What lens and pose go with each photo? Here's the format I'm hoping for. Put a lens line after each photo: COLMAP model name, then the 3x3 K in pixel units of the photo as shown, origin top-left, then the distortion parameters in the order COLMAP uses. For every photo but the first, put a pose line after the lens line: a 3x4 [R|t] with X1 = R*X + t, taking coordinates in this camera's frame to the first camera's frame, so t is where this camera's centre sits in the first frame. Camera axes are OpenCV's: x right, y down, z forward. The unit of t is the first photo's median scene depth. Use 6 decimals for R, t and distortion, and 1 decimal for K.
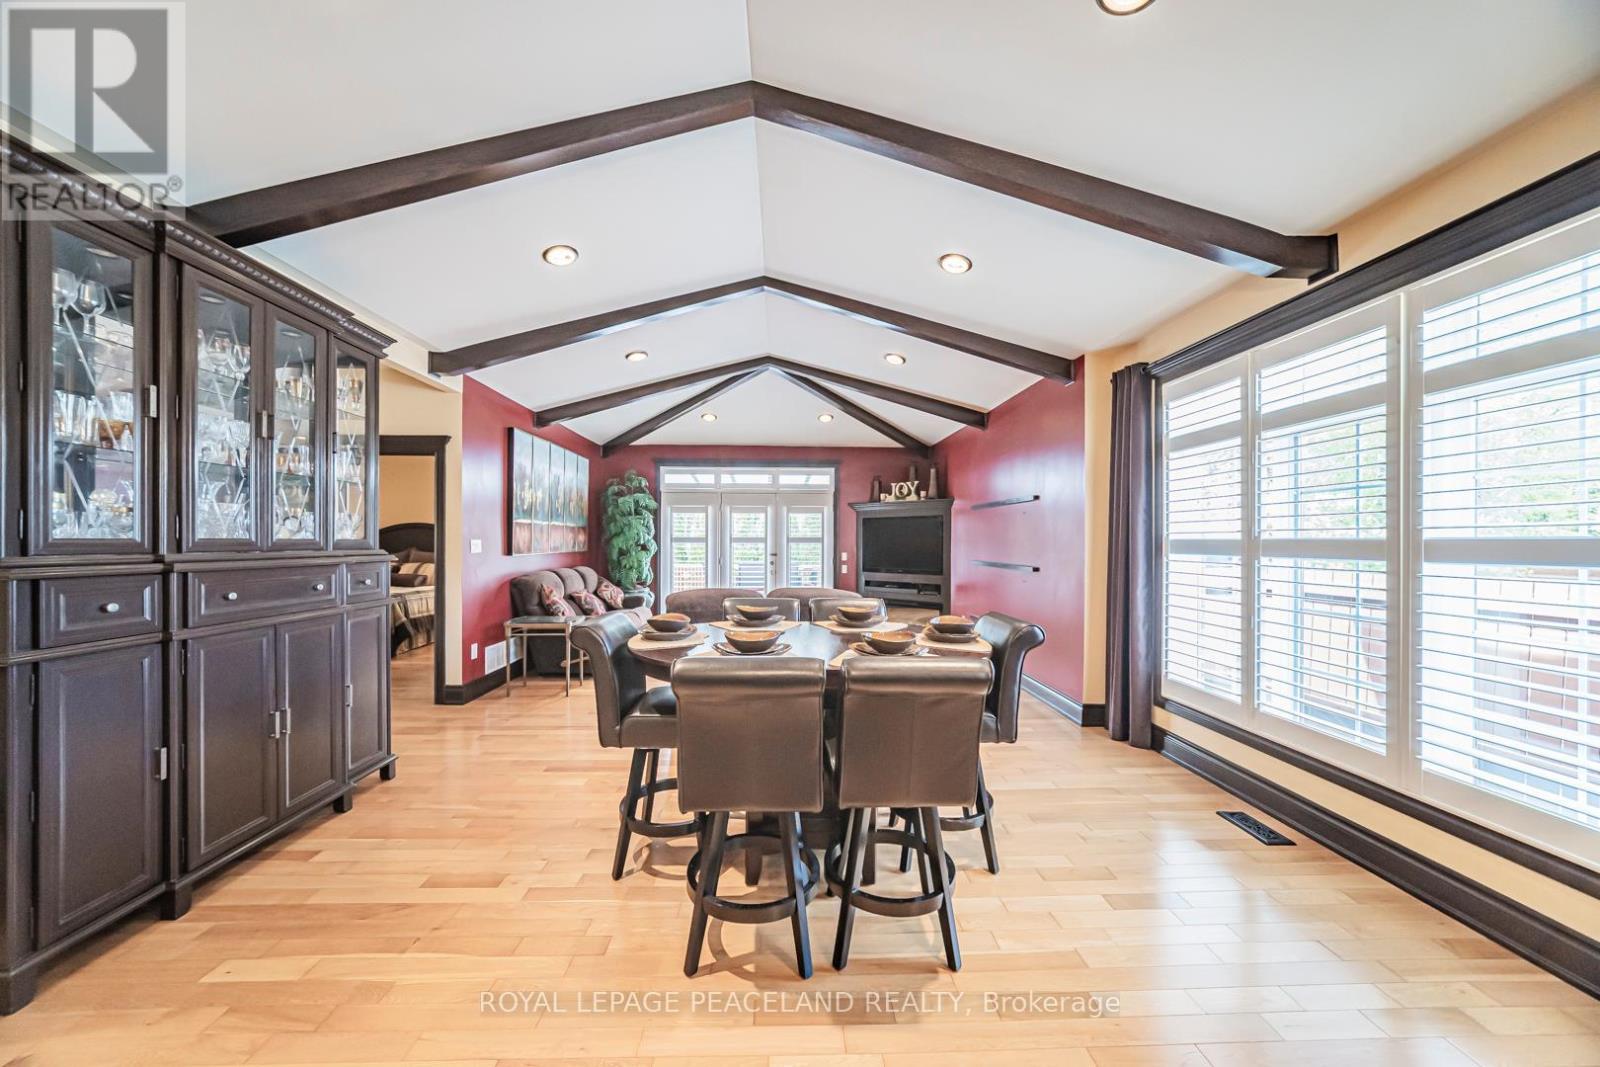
lens RADIAL K [[559.8, 0, 796.8], [0, 559.8, 540.0], [0, 0, 1]] dist [-0.028128, 0.009231]
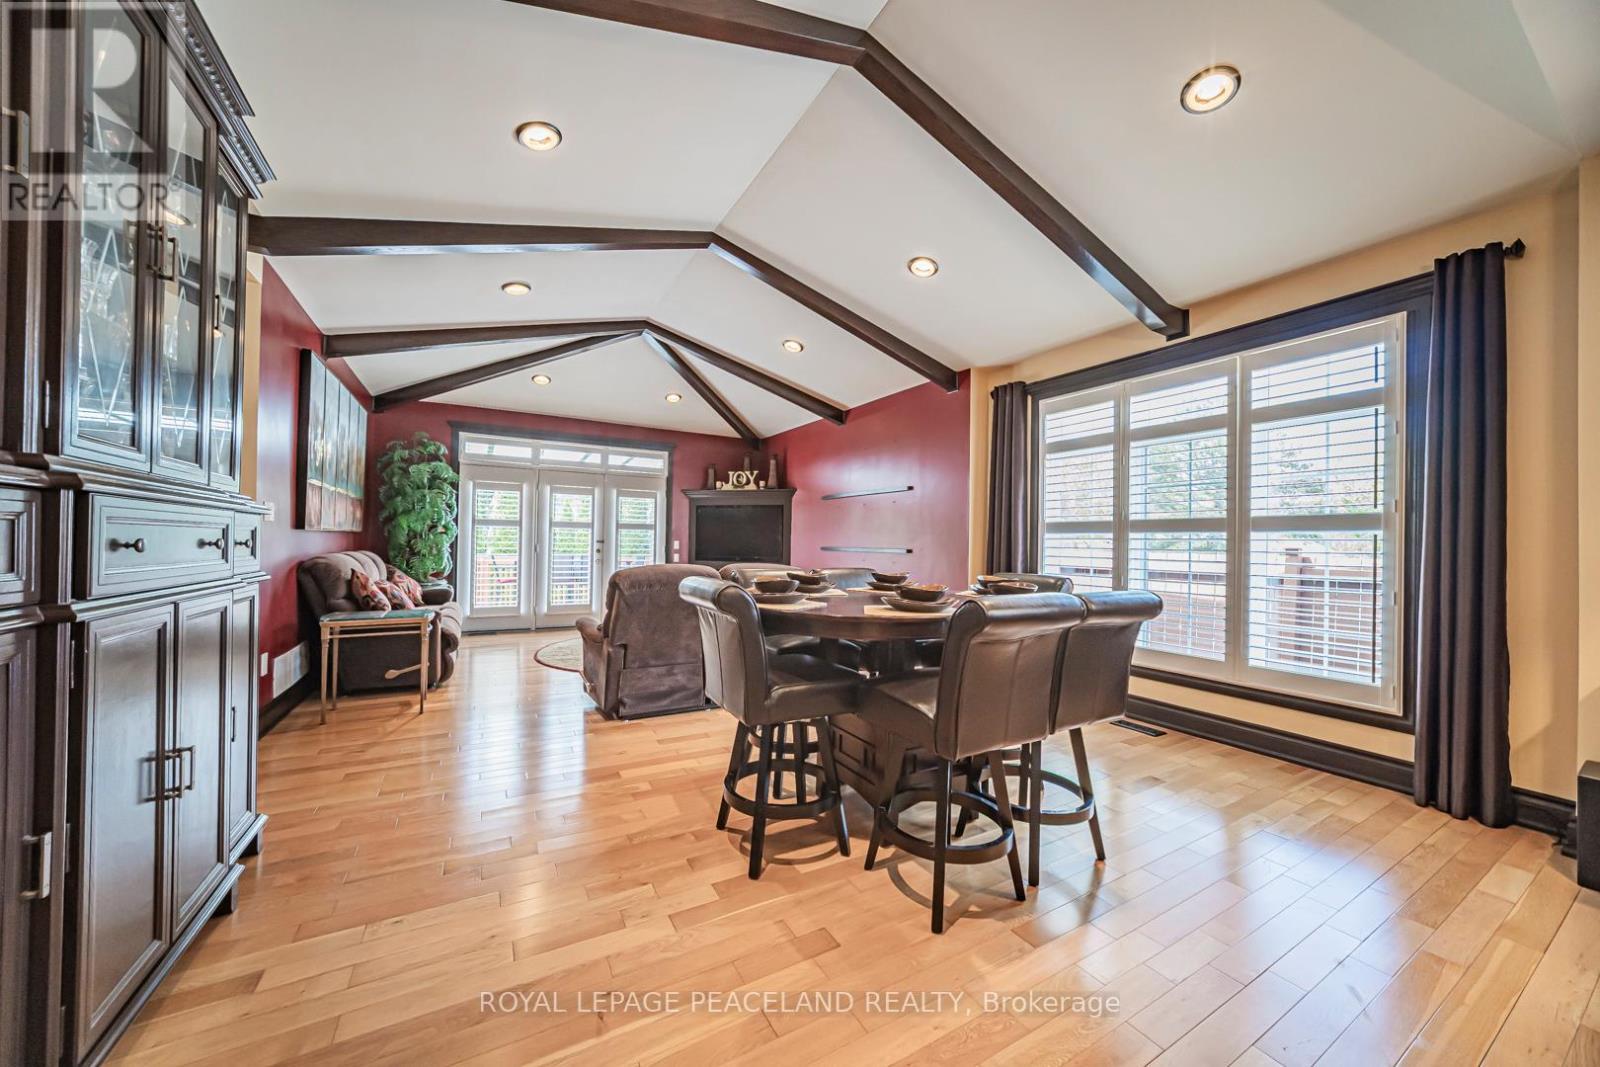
lens RADIAL K [[559.8, 0, 796.8], [0, 559.8, 540.0], [0, 0, 1]] dist [-0.028128, 0.009231]
pose [[0.886942, 0.015125, 0.461634, -0.295646], [-0.015063, 0.999879, -0.003820, 0.036980], [-0.461636, -0.003566, 0.887062, 0.087370]]
